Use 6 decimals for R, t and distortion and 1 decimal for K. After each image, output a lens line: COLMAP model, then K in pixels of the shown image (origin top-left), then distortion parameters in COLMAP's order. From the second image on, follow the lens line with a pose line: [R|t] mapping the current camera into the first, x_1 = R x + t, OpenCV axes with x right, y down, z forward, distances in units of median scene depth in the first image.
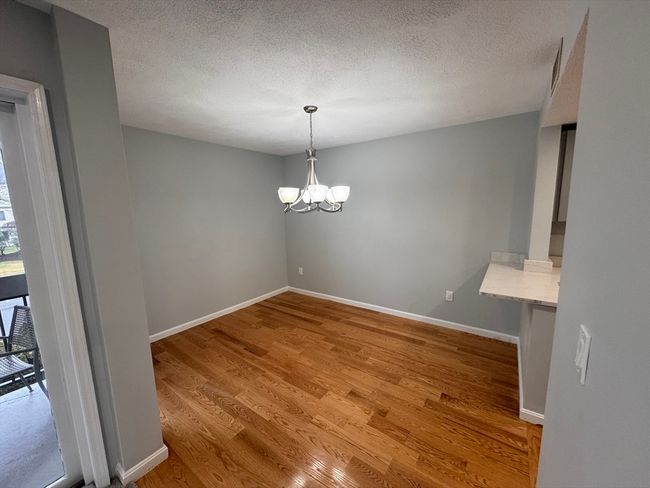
lens RADIAL K [[260.0, 0, 325.0], [0, 260.0, 244.0], [0, 0, 1]] dist [0.000141, 0.000070]
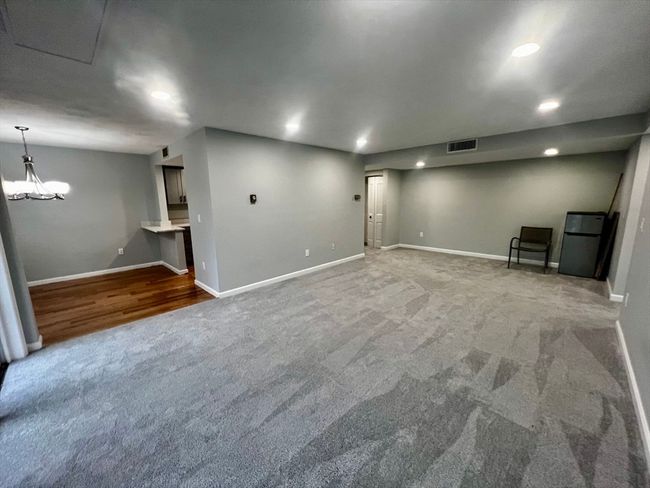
lens RADIAL K [[259.6, 0, 323.3], [0, 259.6, 242.0], [0, 0, 1]] dist [0.000350, 0.000294]
pose [[0.165475, -0.154023, 0.974112, -0.957300], [0.160455, 0.978773, 0.127503, 0.137396], [-0.973074, 0.135203, 0.186676, -0.614980]]
